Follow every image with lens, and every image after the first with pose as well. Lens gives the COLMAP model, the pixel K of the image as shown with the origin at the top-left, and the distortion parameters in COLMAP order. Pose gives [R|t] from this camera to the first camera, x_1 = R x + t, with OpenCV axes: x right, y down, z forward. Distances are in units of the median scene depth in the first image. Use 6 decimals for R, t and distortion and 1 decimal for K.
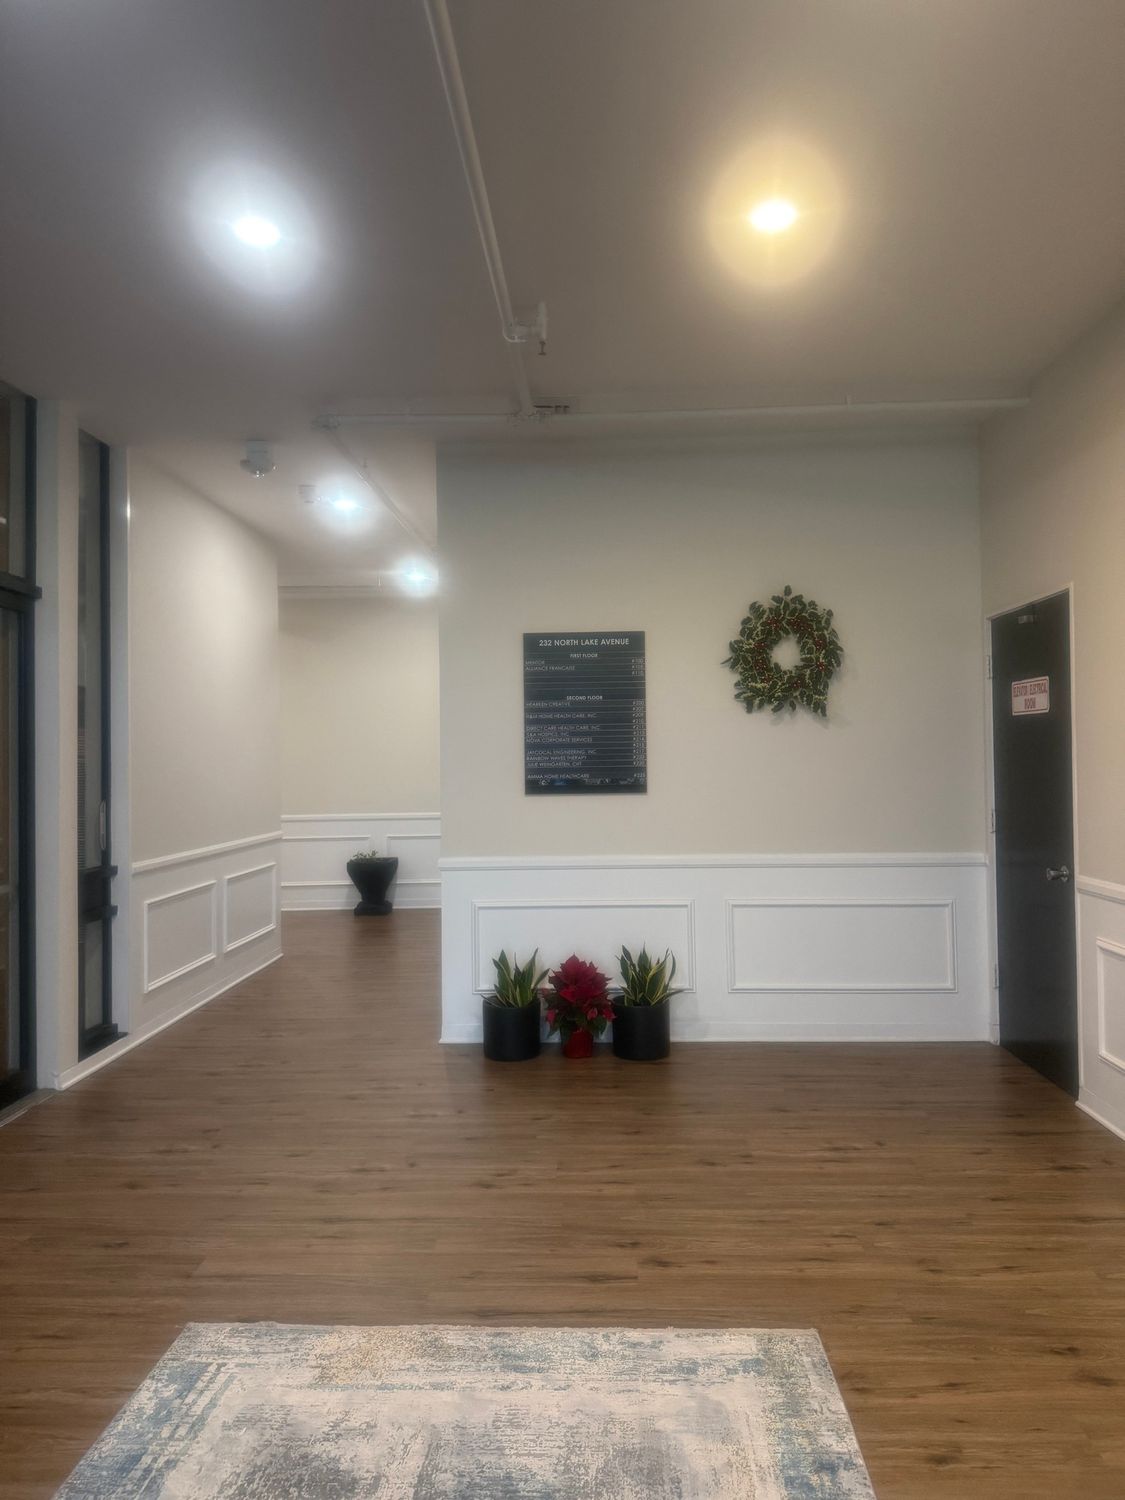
lens RADIAL K [[1046.4, 0, 563.3], [0, 1046.4, 748.4], [0, 0, 1]] dist [-0.007946, -0.004710]
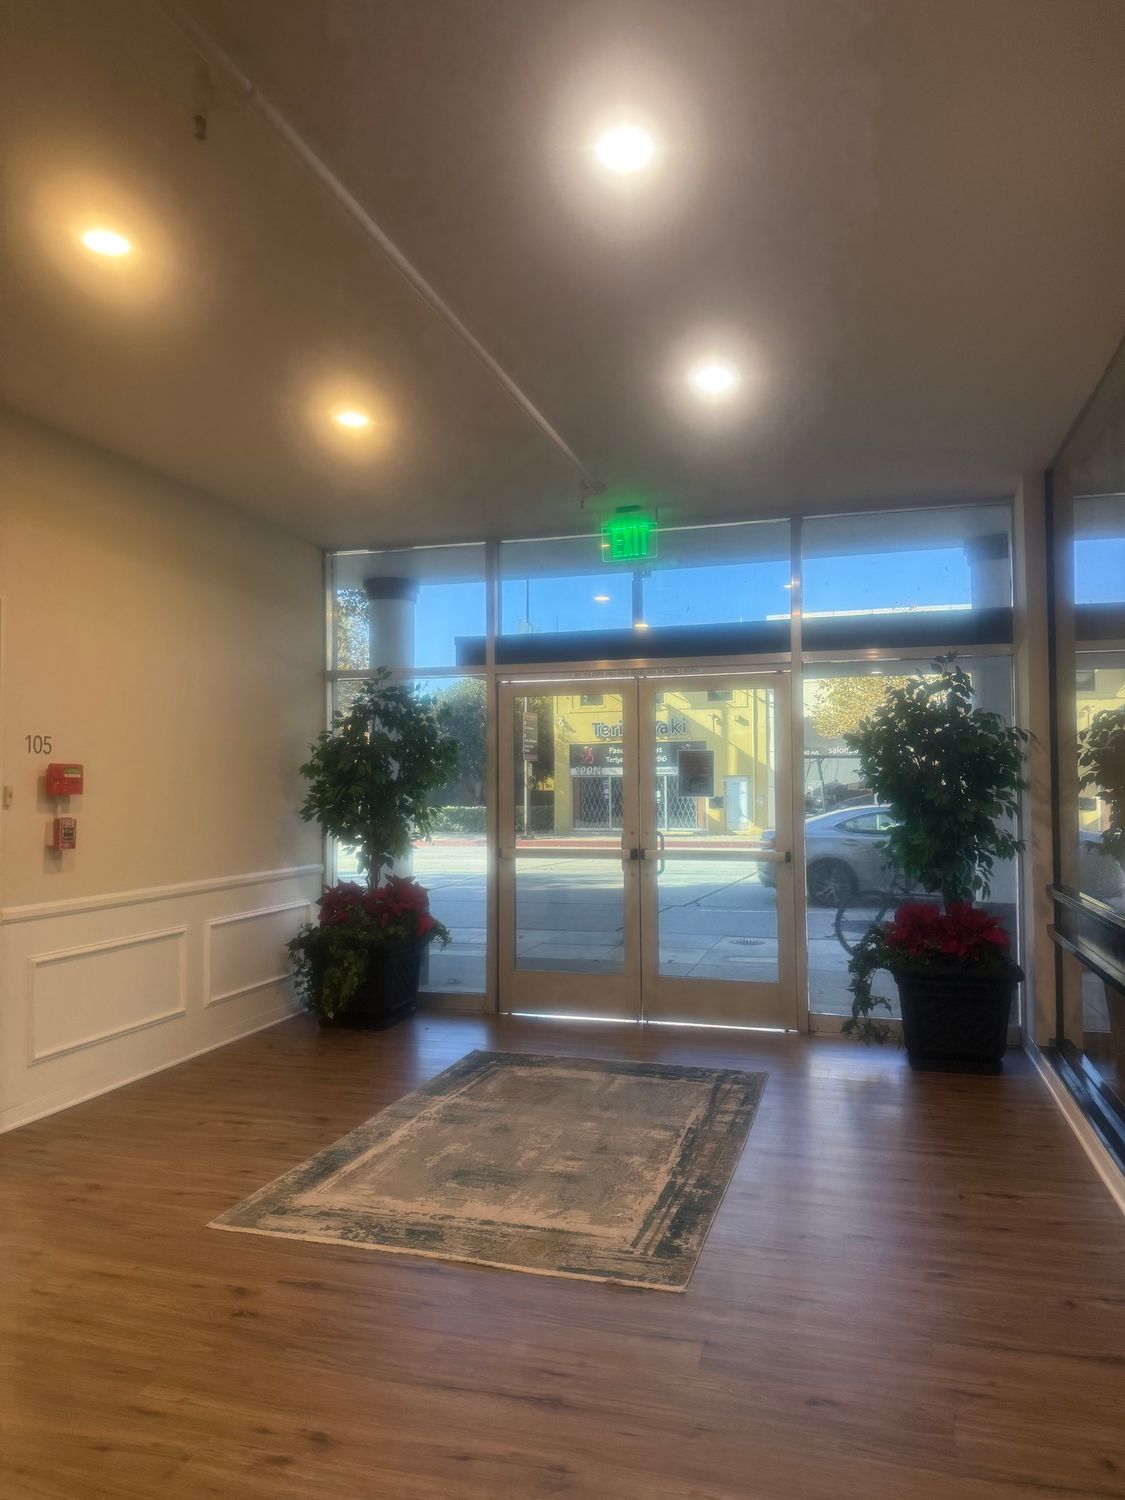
lens RADIAL K [[1046.4, 0, 562.2], [0, 1046.4, 750.4], [0, 0, 1]] dist [-0.007946, -0.004710]
pose [[-0.969871, 0.025271, 0.242305, -0.449500], [0.012798, 0.998517, -0.052912, 0.026672], [-0.243282, -0.048217, -0.968756, 1.857636]]
